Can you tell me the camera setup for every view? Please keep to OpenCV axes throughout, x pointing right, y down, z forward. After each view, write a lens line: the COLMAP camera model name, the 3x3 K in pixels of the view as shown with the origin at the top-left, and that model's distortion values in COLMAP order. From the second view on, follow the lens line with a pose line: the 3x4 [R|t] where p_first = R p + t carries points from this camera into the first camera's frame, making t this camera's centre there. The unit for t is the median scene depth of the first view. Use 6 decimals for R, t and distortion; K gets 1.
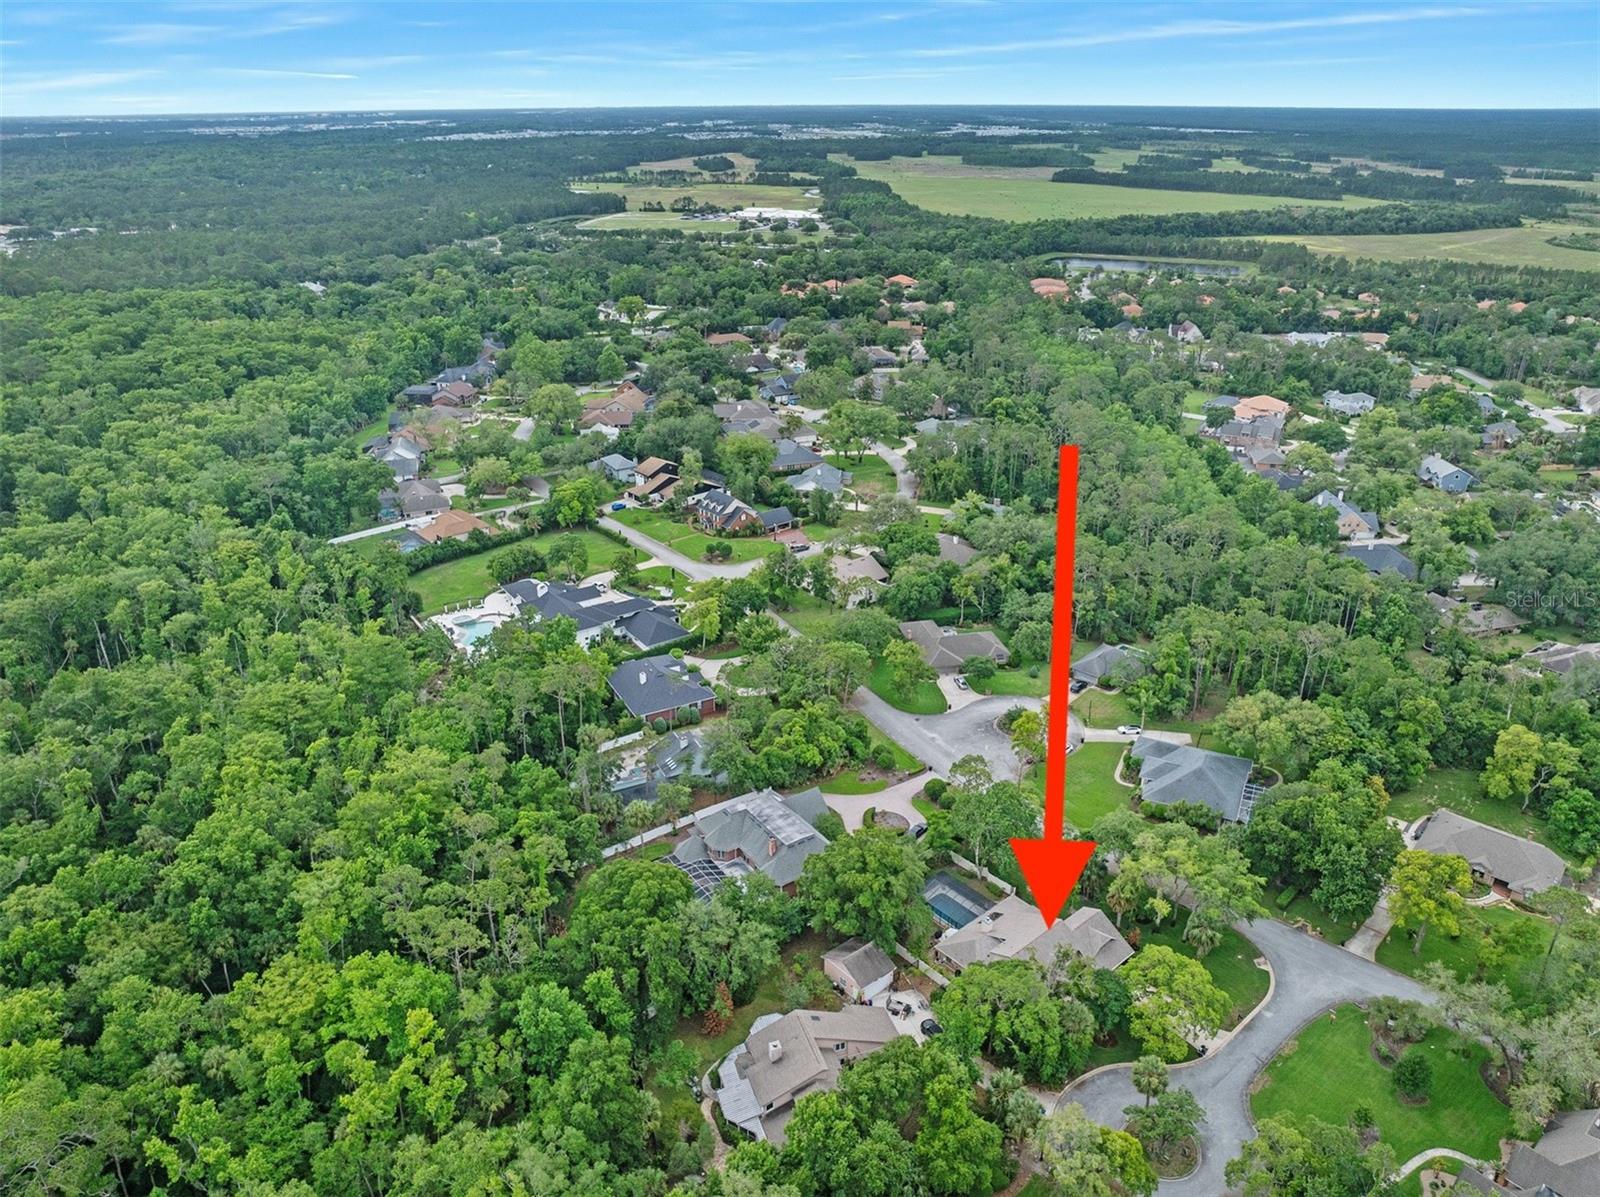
lens RADIAL K [[1130.4, 0, 807.9], [0, 1130.4, 592.9], [0, 0, 1]] dist [-0.028695, -0.005245]
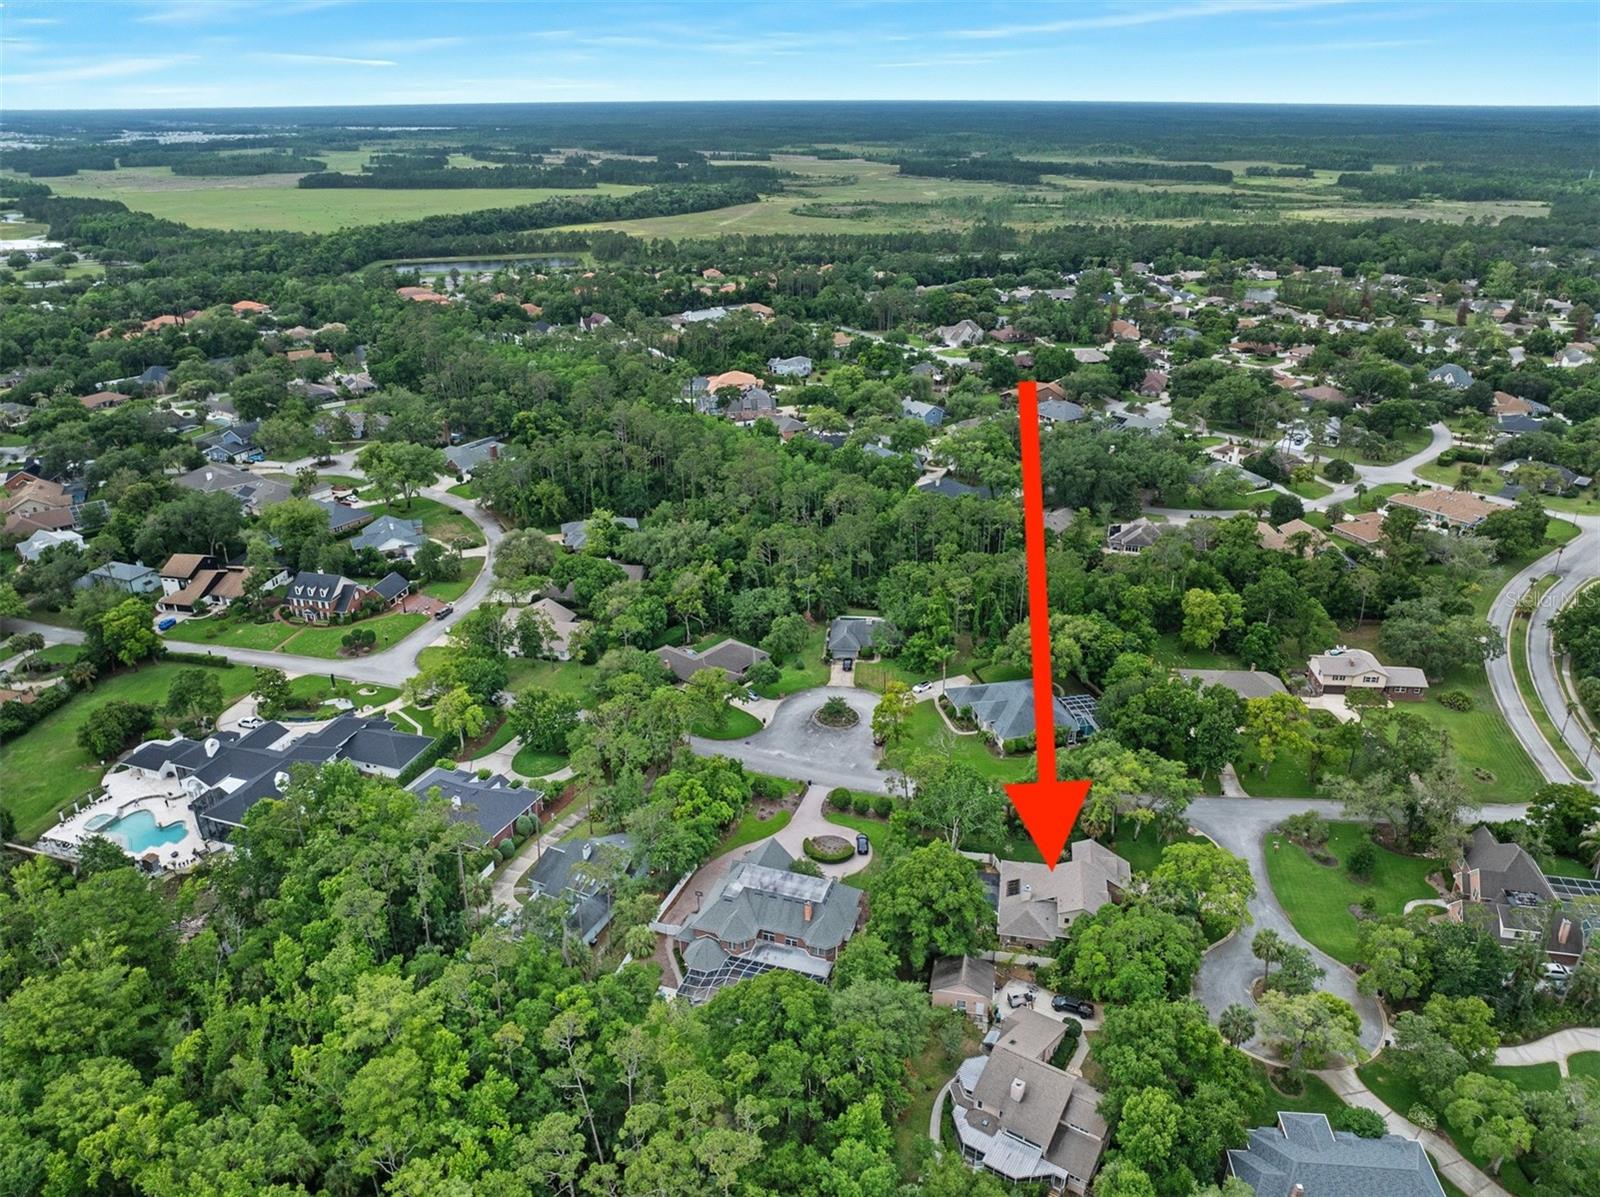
lens RADIAL K [[1130.4, 0, 807.9], [0, 1130.4, 592.9], [0, 0, 1]] dist [-0.028695, -0.005245]
pose [[0.791248, -0.246785, 0.559485, -0.236753], [0.245889, 0.966122, 0.078402, -0.047455], [-0.559879, 0.075536, 0.825124, 0.110769]]
